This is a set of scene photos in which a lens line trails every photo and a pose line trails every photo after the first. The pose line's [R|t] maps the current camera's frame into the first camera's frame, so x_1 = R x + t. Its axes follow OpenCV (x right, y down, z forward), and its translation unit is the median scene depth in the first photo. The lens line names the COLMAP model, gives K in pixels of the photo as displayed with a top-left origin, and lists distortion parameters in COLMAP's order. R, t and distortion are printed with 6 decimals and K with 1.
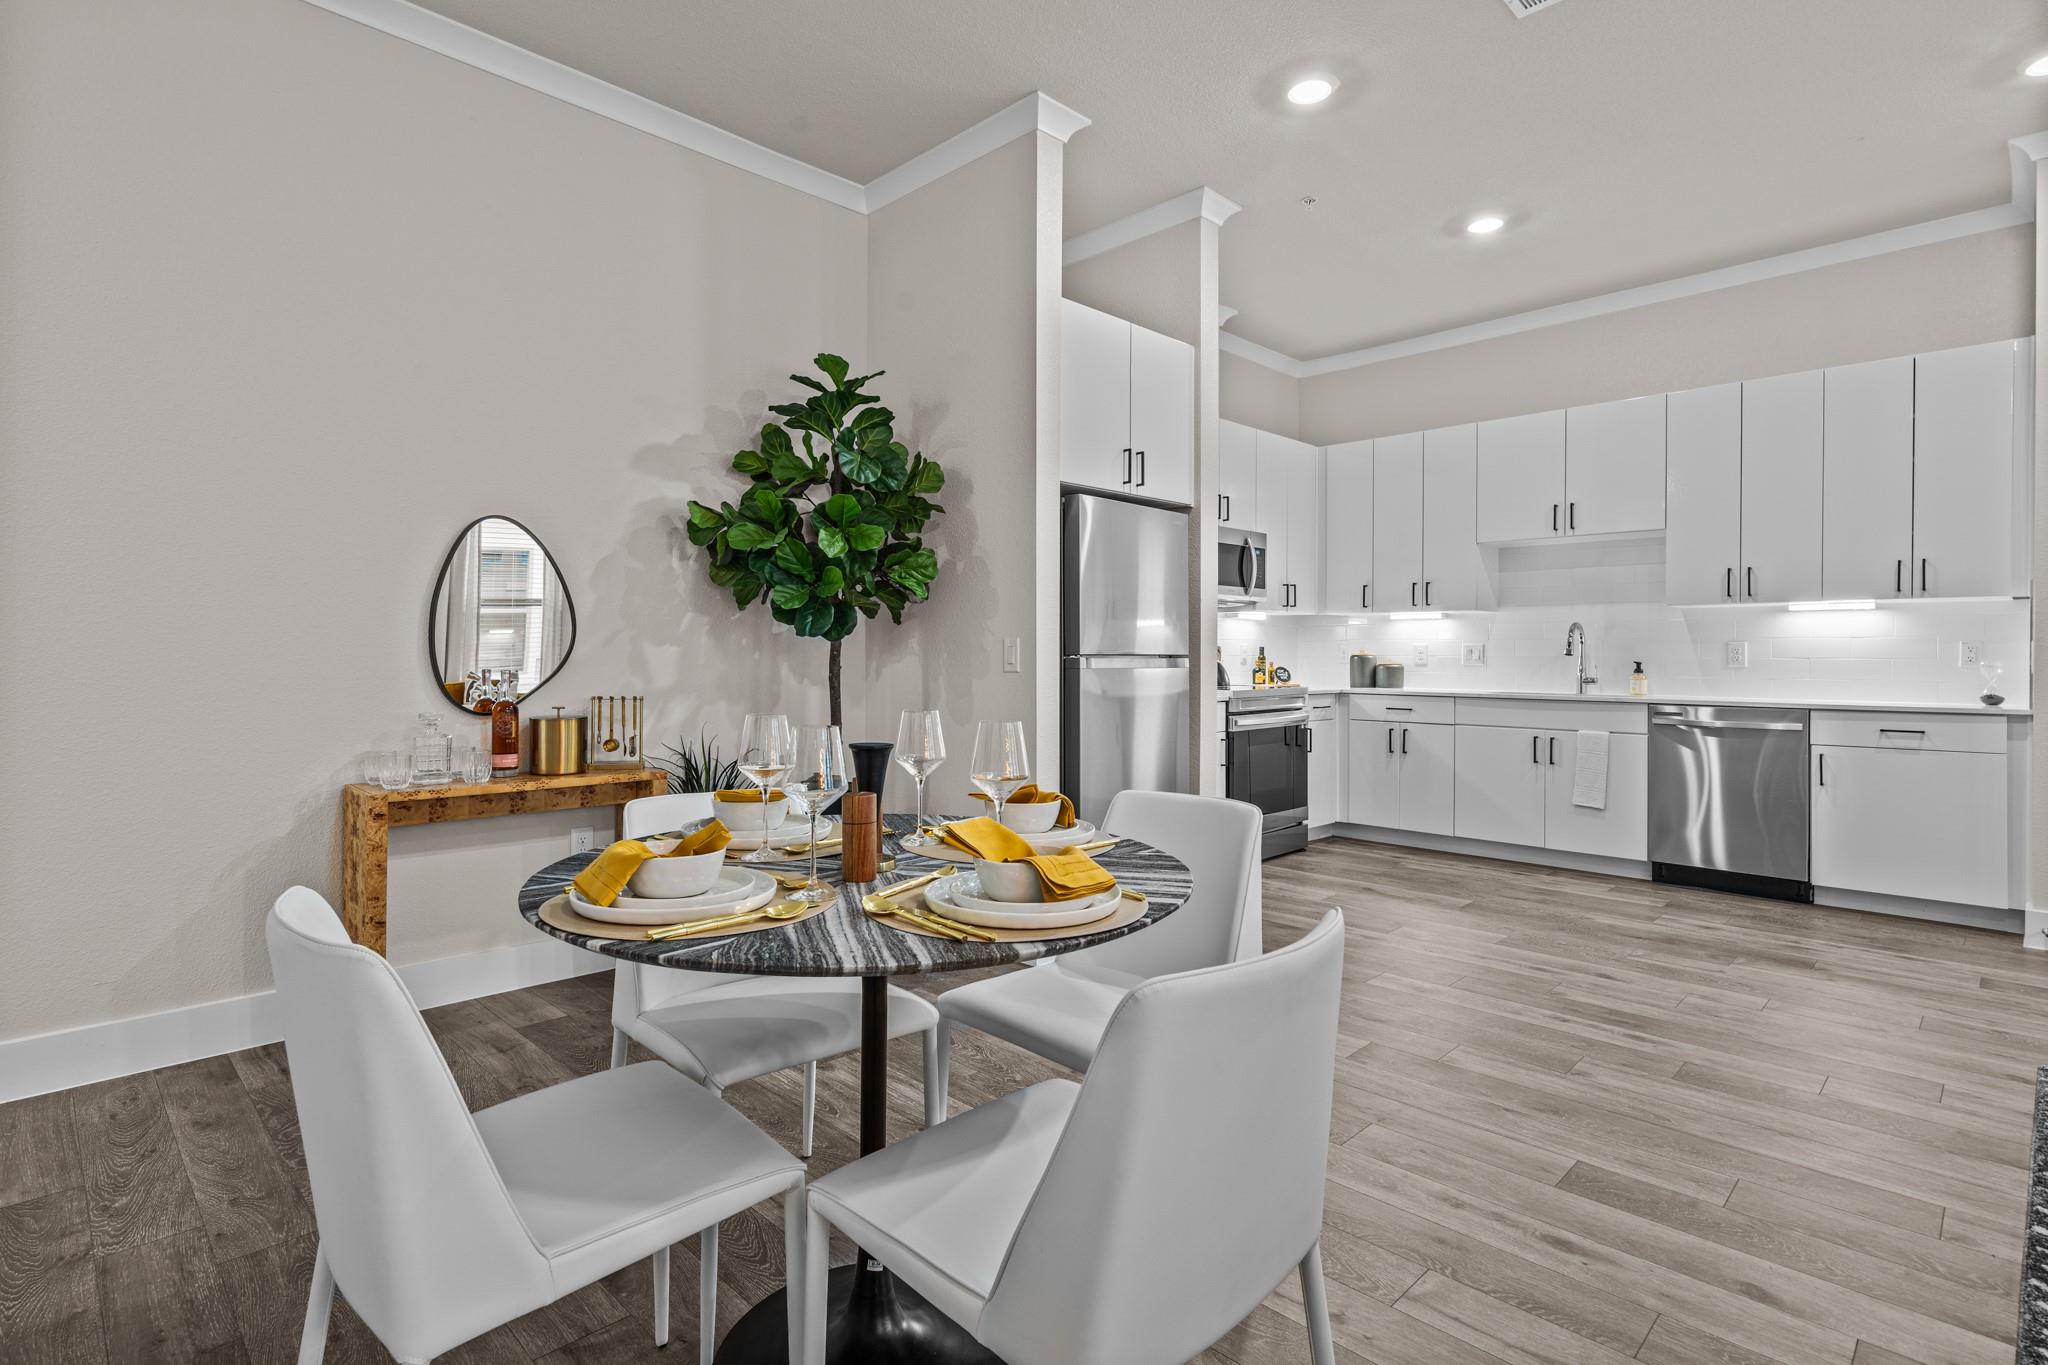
lens RADIAL K [[1005.3, 0, 1014.7], [0, 1005.3, 655.4], [0, 0, 1]] dist [0.003504, 0.000524]
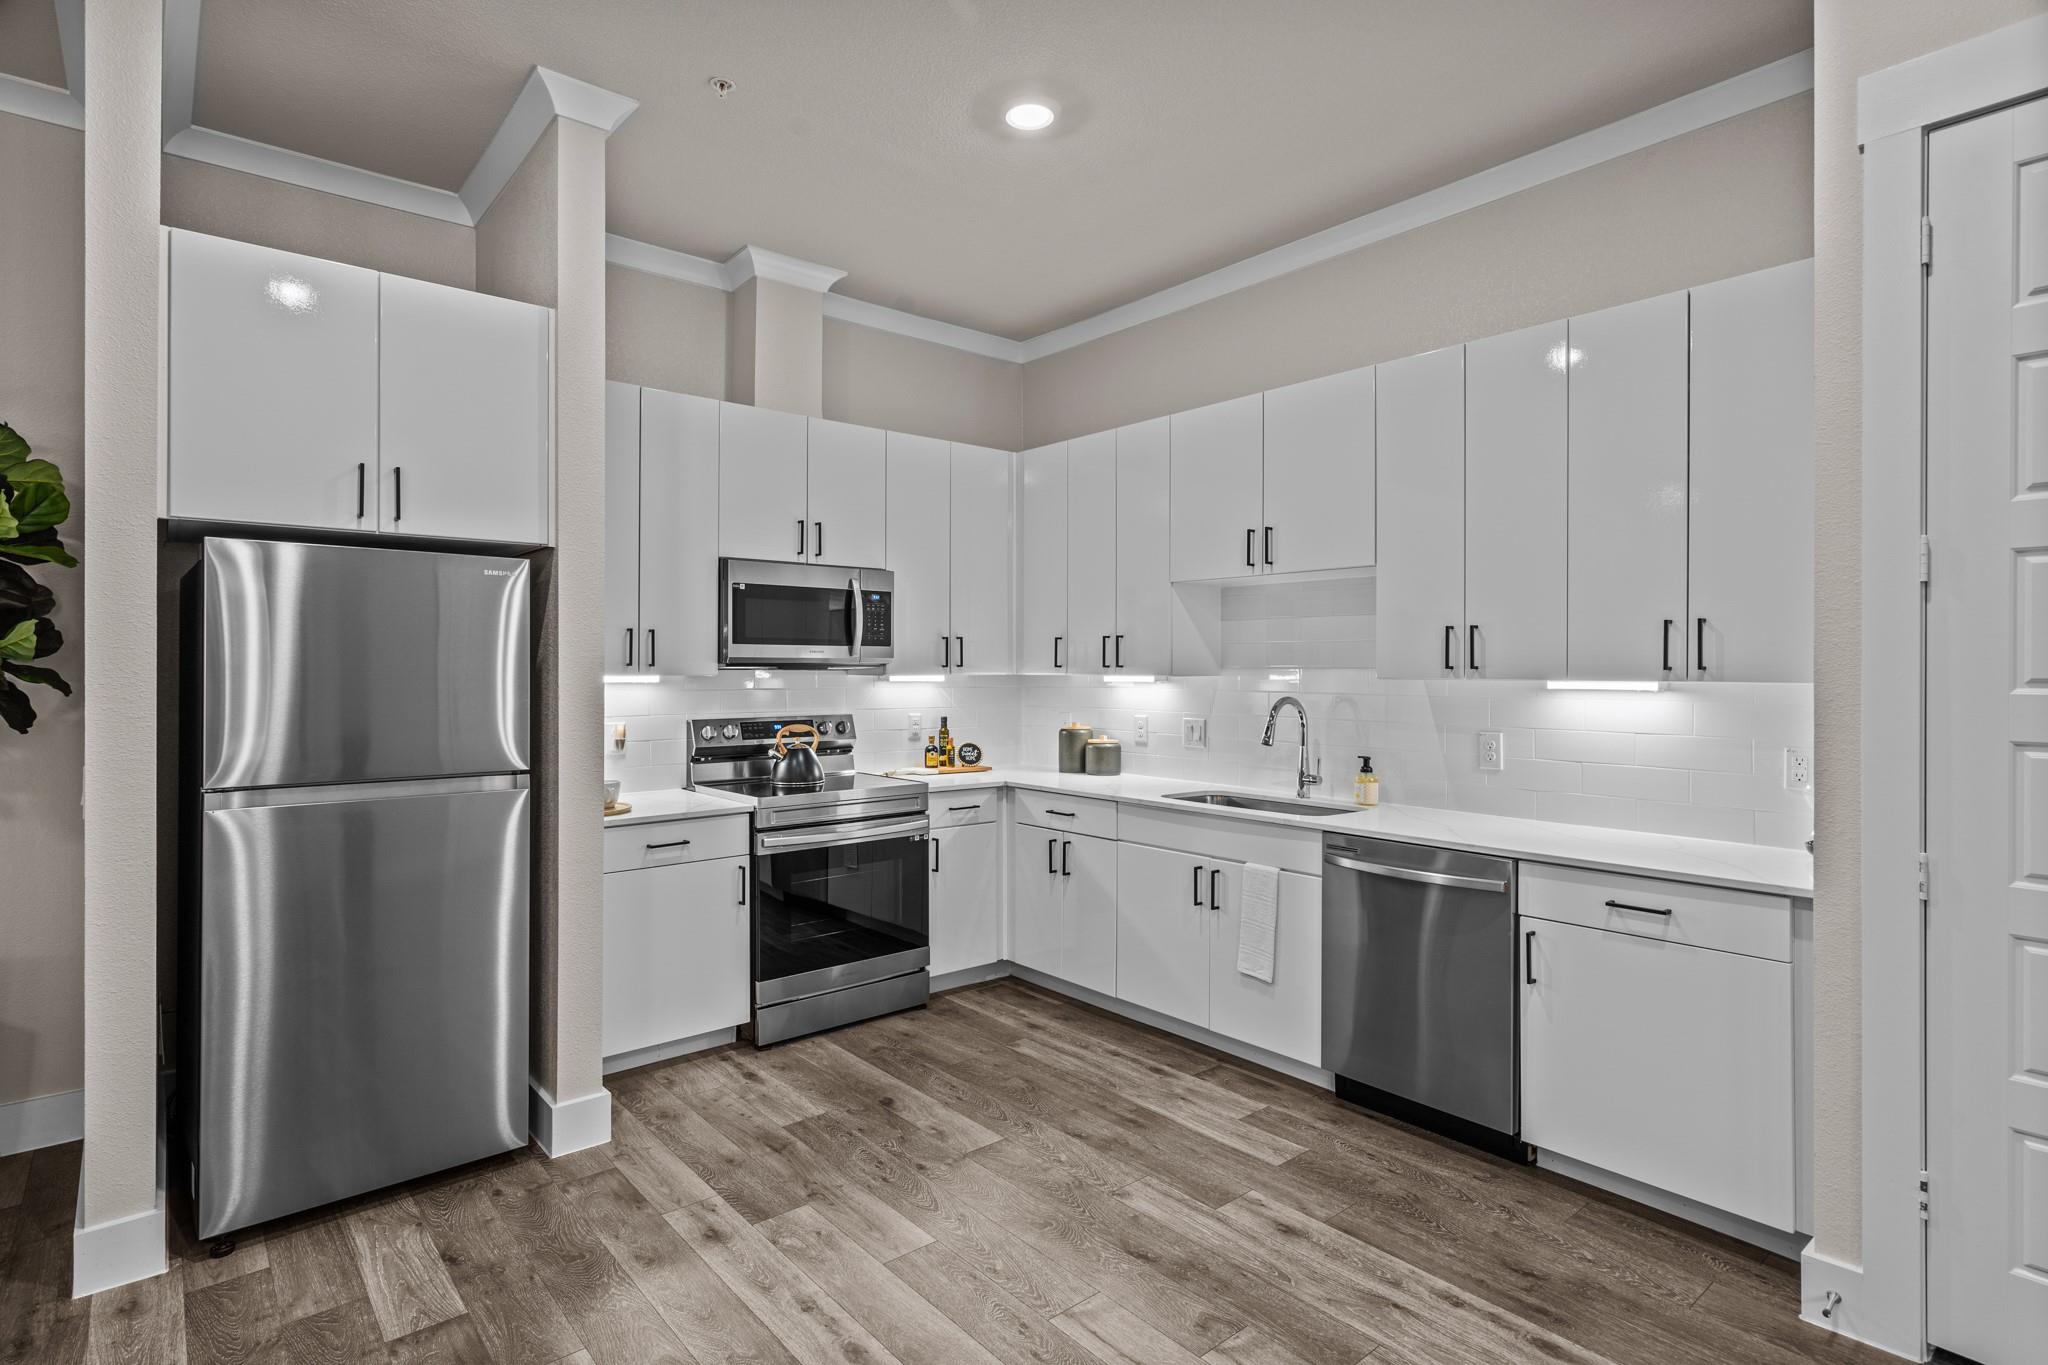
lens RADIAL K [[1016.5, 0, 1015.8], [0, 1016.5, 676.5], [0, 0, 1]] dist [-0.010339, 0.000799]
pose [[0.996593, -0.000191, -0.082474, 0.510780], [0.000704, 0.999981, 0.006193, -0.061793], [0.082471, -0.006230, 0.996574, 0.334582]]
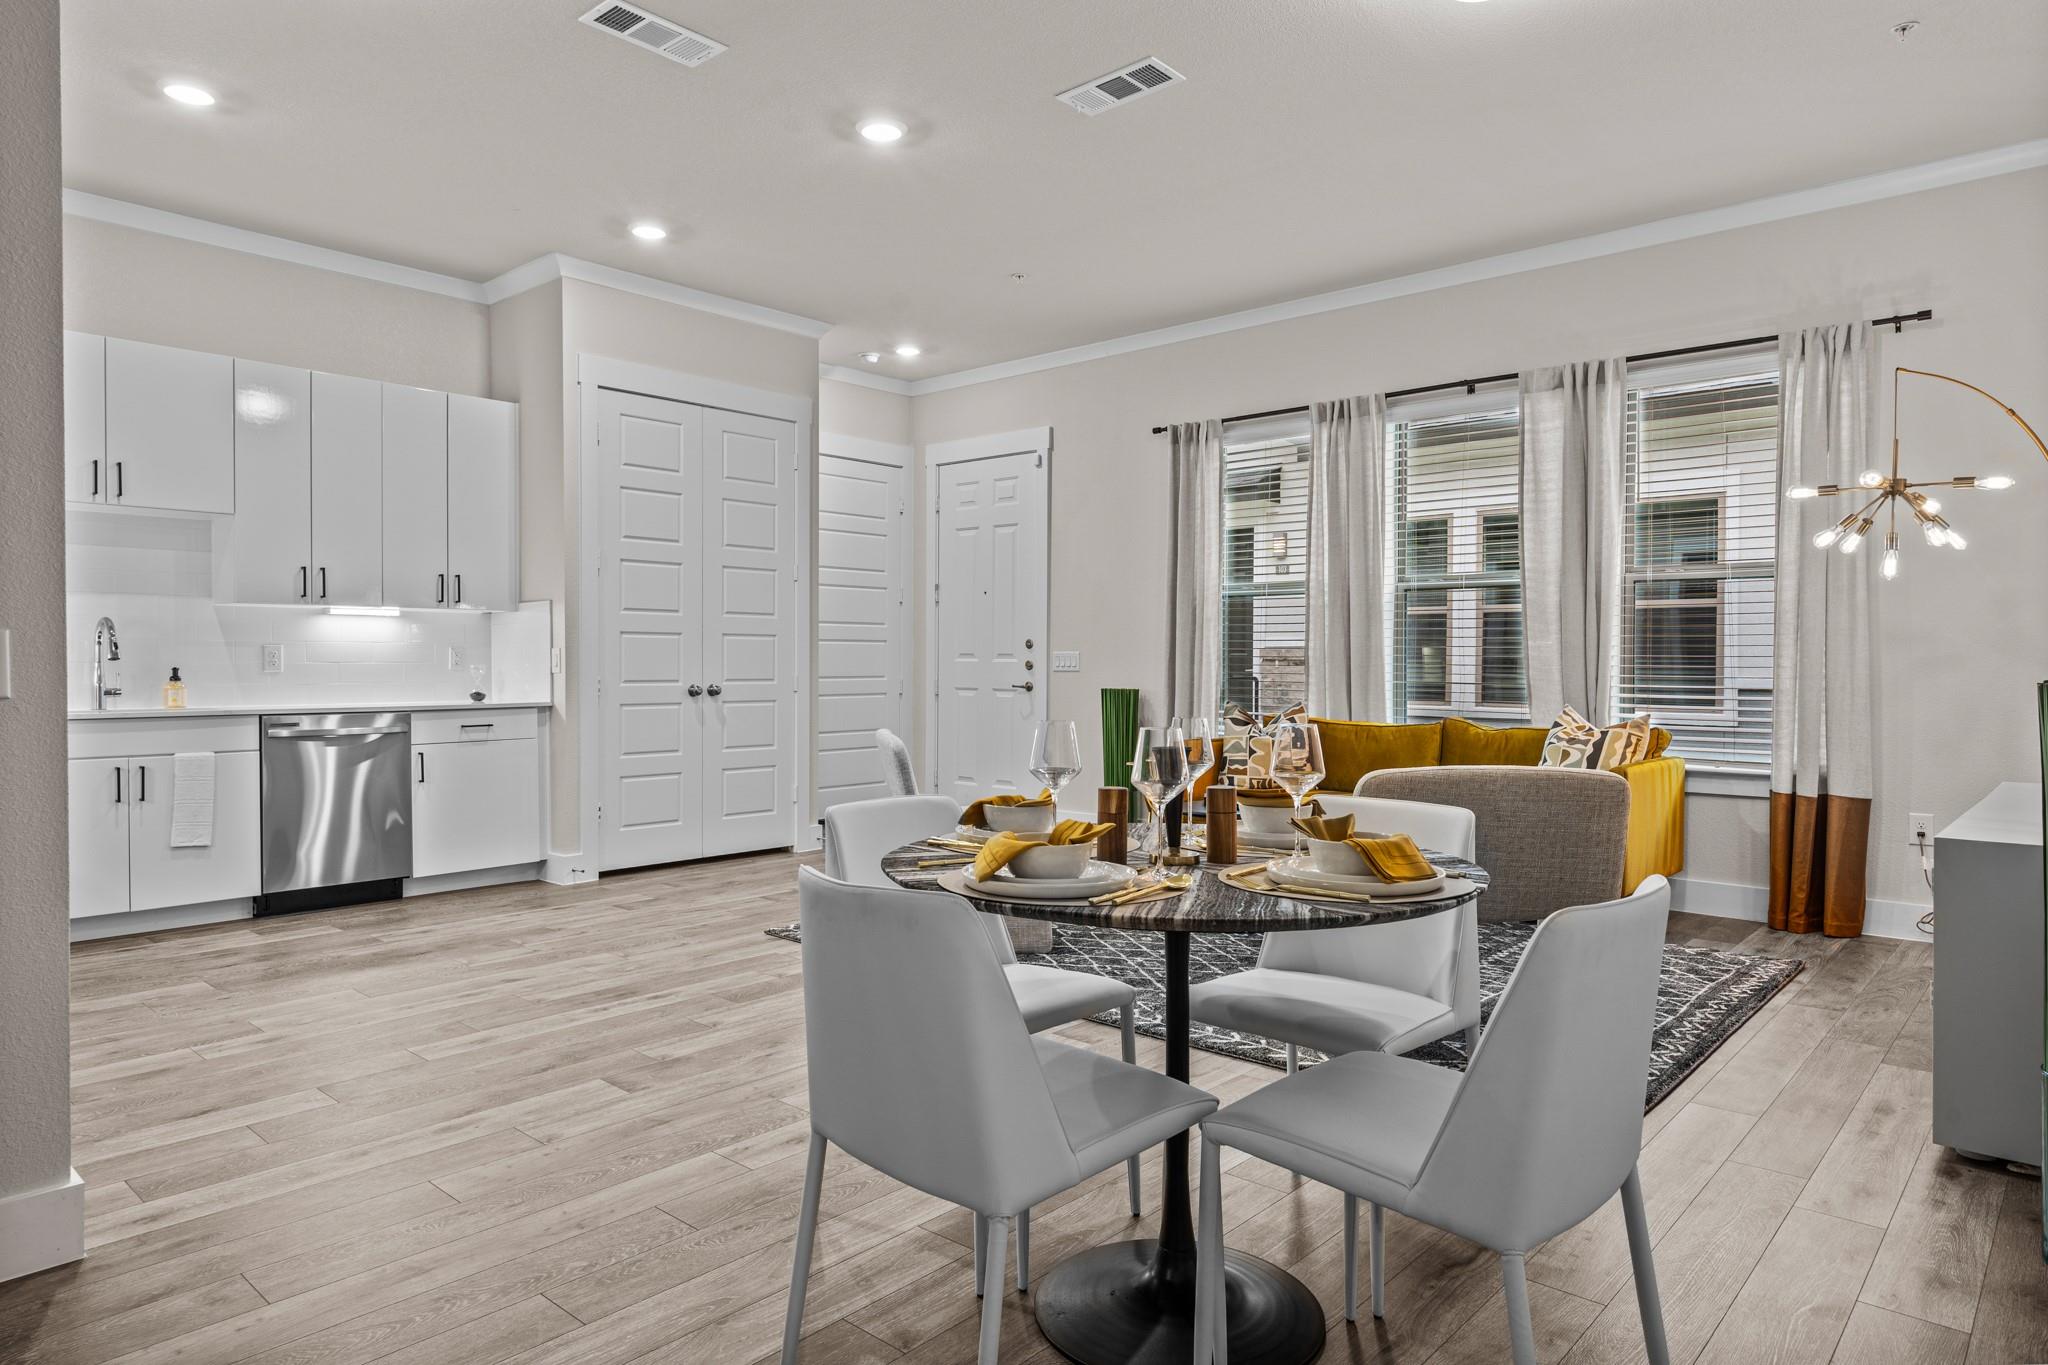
lens RADIAL K [[1227.7, 0, 1019.9], [0, 1227.7, 681.4], [0, 0, 1]] dist [-0.005361, -0.000025]
pose [[-0.061463, -0.020381, 0.997901, -0.499104], [-0.000387, 0.999792, 0.020395, -0.003381], [-0.998109, 0.000868, -0.061458, 0.430699]]
